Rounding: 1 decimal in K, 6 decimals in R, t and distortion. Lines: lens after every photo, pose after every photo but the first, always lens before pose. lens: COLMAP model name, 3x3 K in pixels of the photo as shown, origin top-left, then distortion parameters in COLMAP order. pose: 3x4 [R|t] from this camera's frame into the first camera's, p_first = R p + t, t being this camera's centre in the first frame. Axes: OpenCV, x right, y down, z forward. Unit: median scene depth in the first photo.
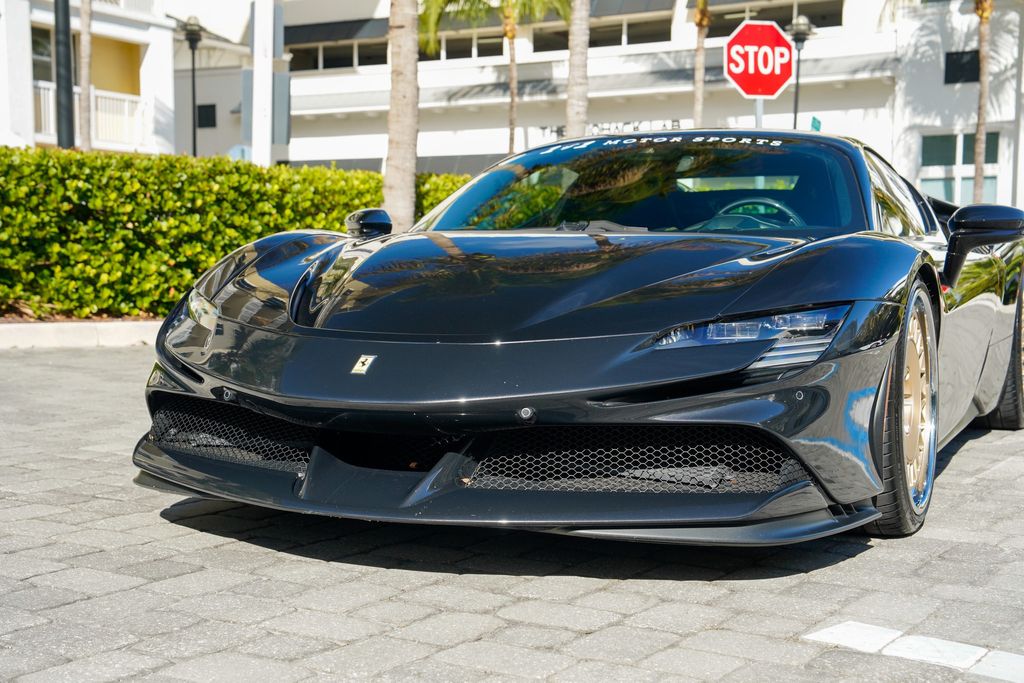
lens RADIAL K [[1410.2, 0, 506.9], [0, 1410.2, 365.2], [0, 0, 1]] dist [0.142879, 0.060123]
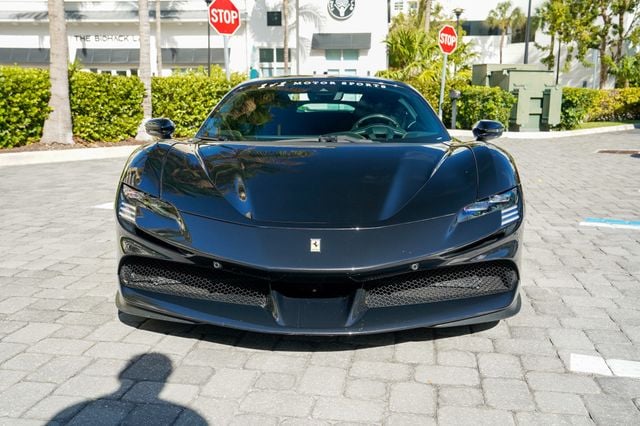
lens RADIAL K [[624.6, 0, 321.6], [0, 624.6, 226.6], [0, 0, 1]] dist [-0.022424, 0.136601]
pose [[0.914553, -0.085096, 0.395412, -0.112523], [0.033318, 0.990145, 0.136026, -0.035979], [-0.403091, -0.111228, 0.908376, 0.090228]]
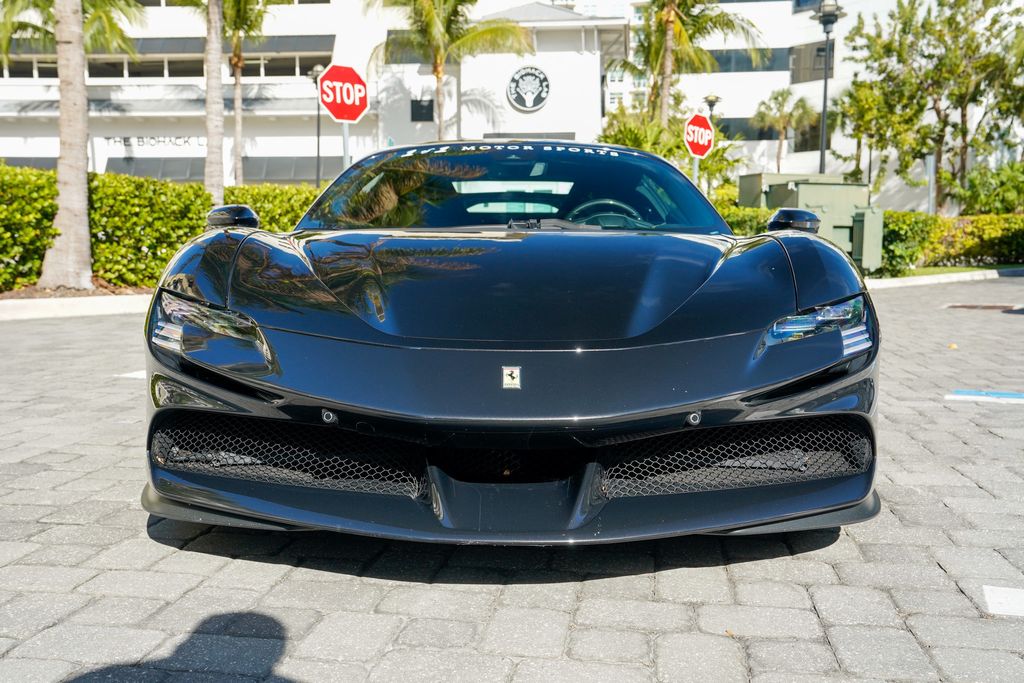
lens RADIAL K [[999.1, 0, 510.0], [0, 999.1, 365.4], [0, 0, 1]] dist [-0.017878, 0.123410]
pose [[0.908702, -0.054522, 0.413870, -0.107042], [0.034136, 0.997819, 0.056499, -0.012963], [-0.416048, -0.037212, 0.908581, 0.117253]]
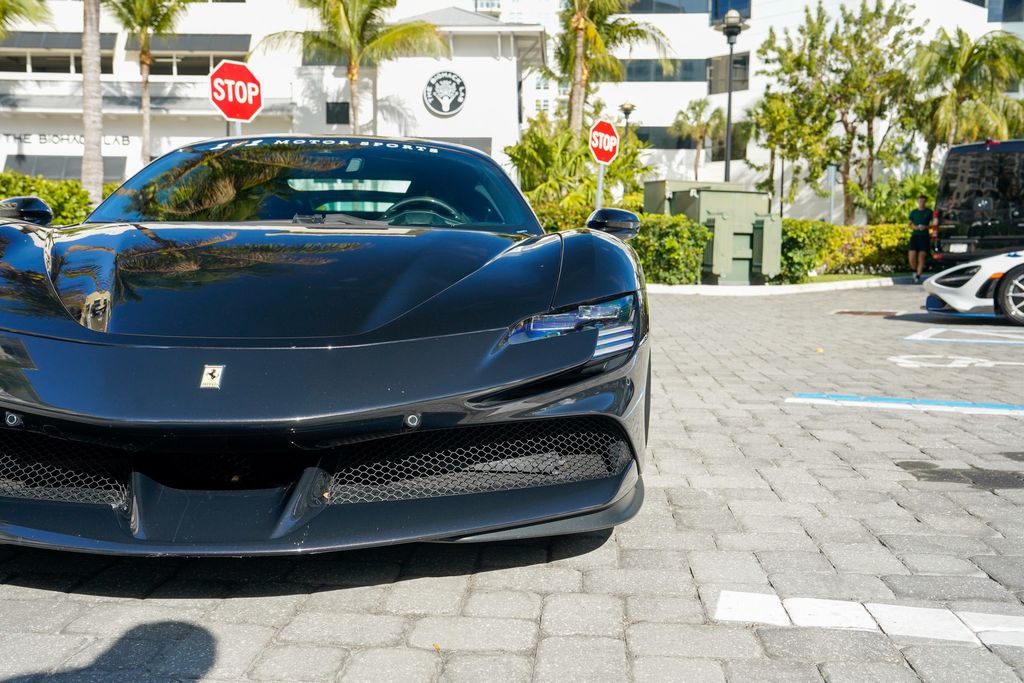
lens RADIAL K [[999.4, 0, 514.6], [0, 999.4, 363.2], [0, 0, 1]] dist [-0.022424, 0.136601]
pose [[0.875341, -0.051095, 0.480798, -0.066708], [0.030270, 0.998241, 0.050973, -0.009856], [-0.482557, -0.030065, 0.875348, 0.108500]]
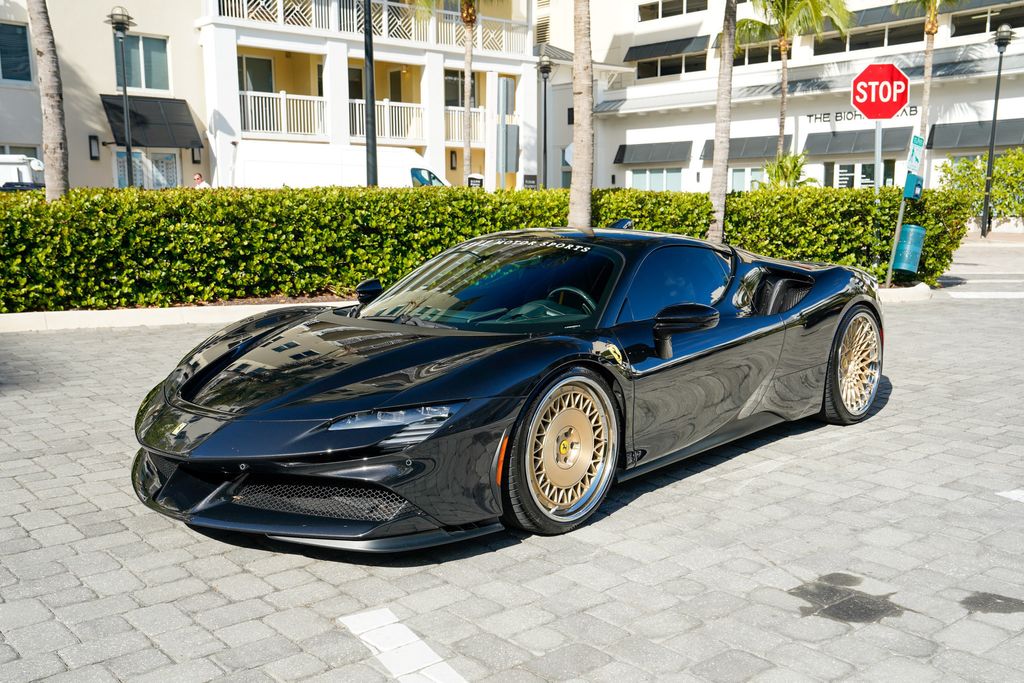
lens RADIAL K [[999.4, 0, 514.6], [0, 999.4, 363.2], [0, 0, 1]] dist [-0.022424, 0.136601]
pose [[0.952800, 0.034803, -0.301598, 0.191892], [-0.008287, 0.996019, 0.088753, -0.056287], [0.303486, -0.082065, 0.949295, -0.013591]]
